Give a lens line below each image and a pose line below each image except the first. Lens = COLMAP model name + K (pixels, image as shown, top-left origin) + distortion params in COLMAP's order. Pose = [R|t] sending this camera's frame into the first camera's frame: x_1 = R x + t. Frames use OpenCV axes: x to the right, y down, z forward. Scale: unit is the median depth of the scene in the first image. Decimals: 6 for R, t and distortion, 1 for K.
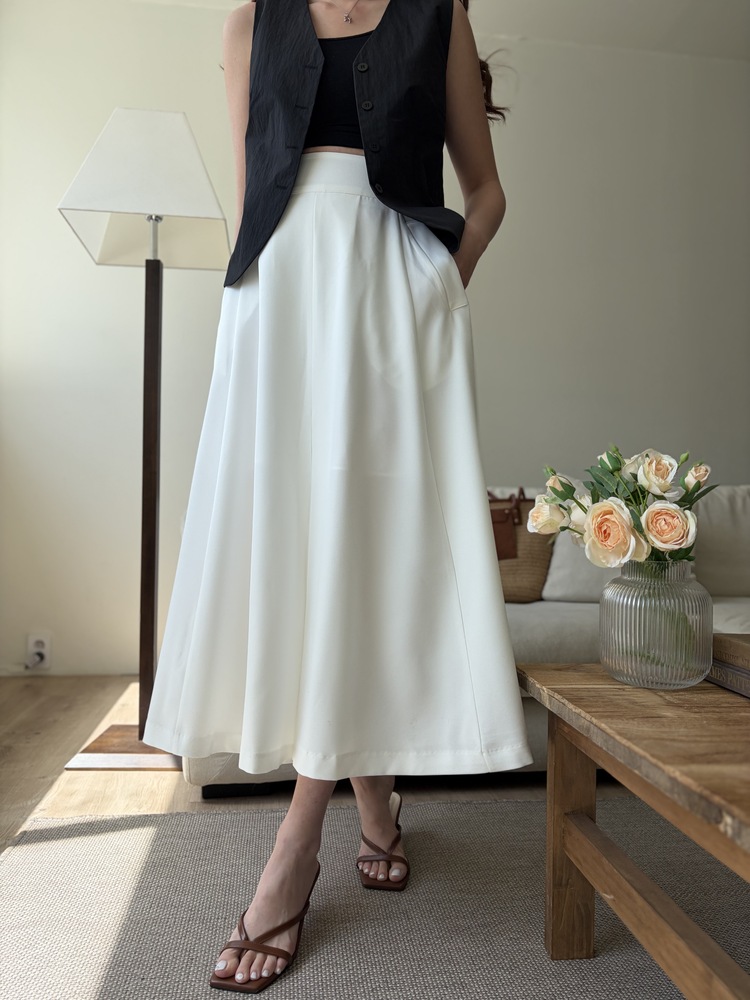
lens RADIAL K [[773.4, 0, 370.9], [0, 773.4, 500.3], [0, 0, 1]] dist [0.010859, 0.007109]
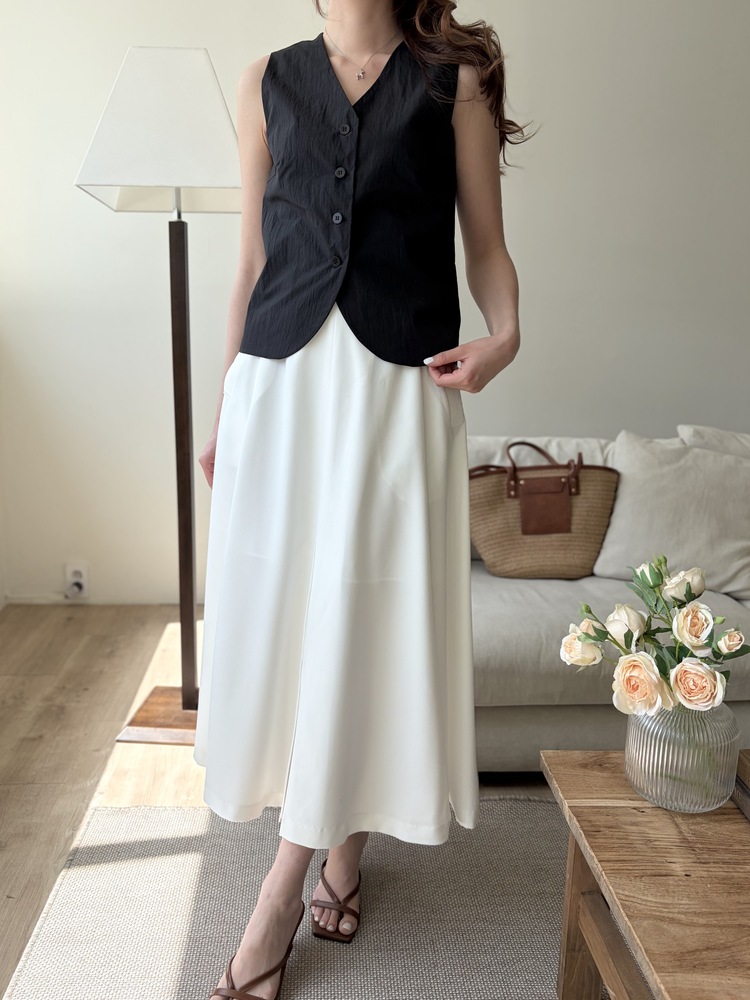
lens RADIAL K [[877.7, 0, 329.5], [0, 877.7, 496.8], [0, 0, 1]] dist [0.001994, 0.013408]
pose [[0.994877, 0.019929, -0.099104, 0.006966], [0.002467, 0.975295, 0.220892, -0.242047], [0.101058, -0.220005, 0.970250, -0.059256]]
